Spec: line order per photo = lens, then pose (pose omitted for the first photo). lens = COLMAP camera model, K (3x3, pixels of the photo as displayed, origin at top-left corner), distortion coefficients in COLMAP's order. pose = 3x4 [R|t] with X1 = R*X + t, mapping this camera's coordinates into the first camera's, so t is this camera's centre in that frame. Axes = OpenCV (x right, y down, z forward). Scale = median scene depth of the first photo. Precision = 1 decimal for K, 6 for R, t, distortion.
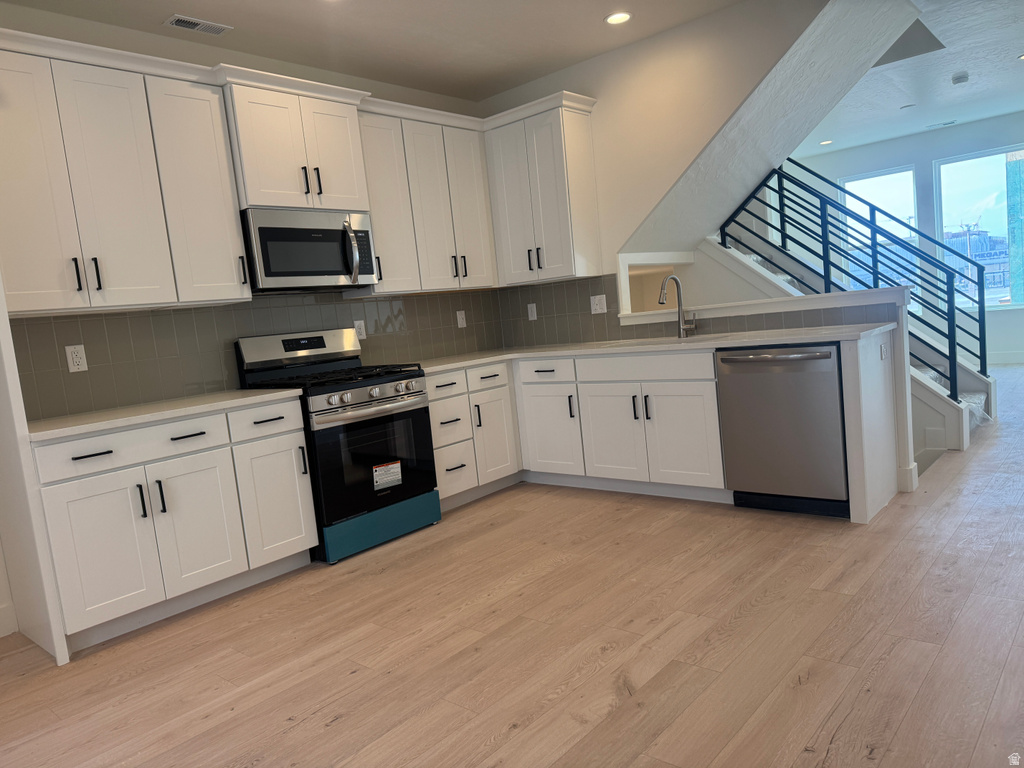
lens RADIAL K [[712.3, 0, 512.0], [0, 712.3, 384.0], [0, 0, 1]] dist [0.110718, -0.164092]
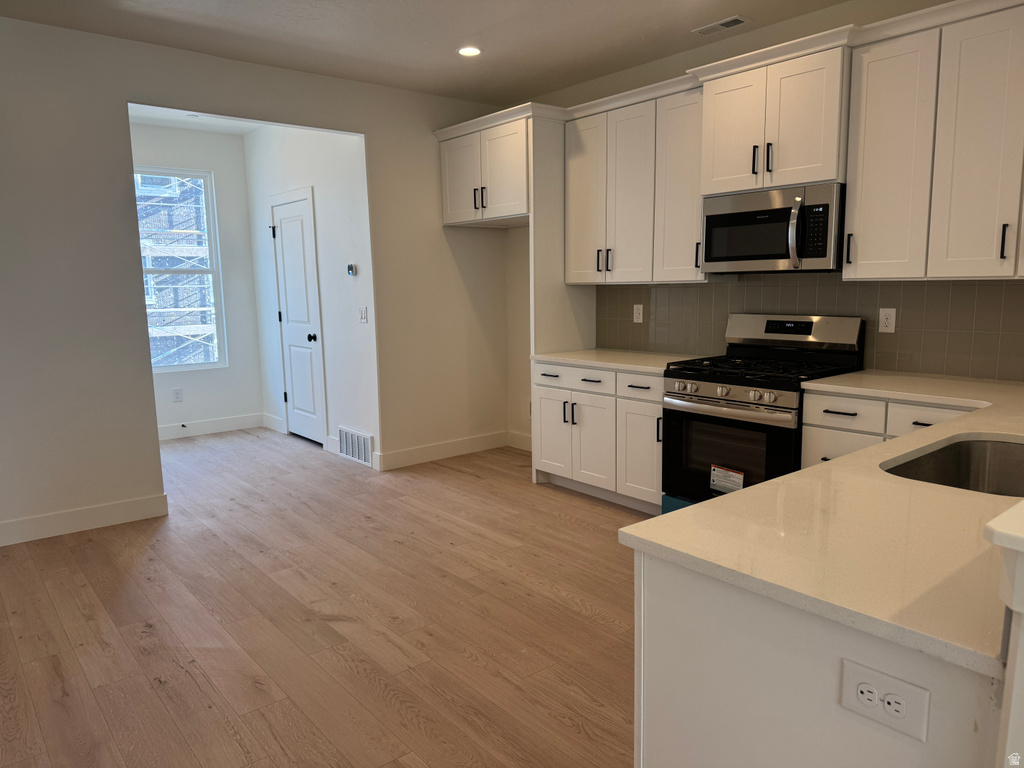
lens RADIAL K [[710.1, 0, 510.6], [0, 710.1, 382.3], [0, 0, 1]] dist [0.169244, -0.280259]
pose [[-0.154218, 0.242090, -0.957919, 0.796015], [-0.066754, 0.964749, 0.254563, -0.234000], [0.985779, 0.103203, -0.132621, 0.888051]]
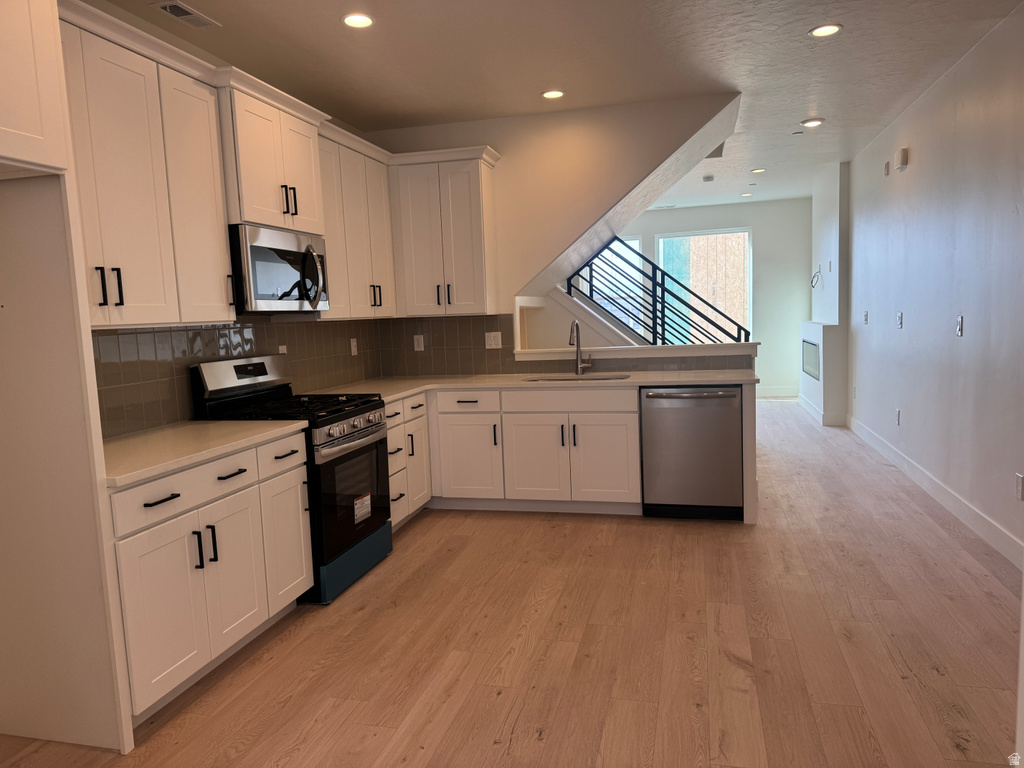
lens RADIAL K [[712.3, 0, 512.0], [0, 712.3, 384.0], [0, 0, 1]] dist [0.110718, -0.164092]
pose [[0.888820, 0.022853, 0.457685, -0.475787], [-0.008153, 0.999386, -0.034067, -0.010971], [-0.458183, 0.026548, 0.888461, 0.030833]]
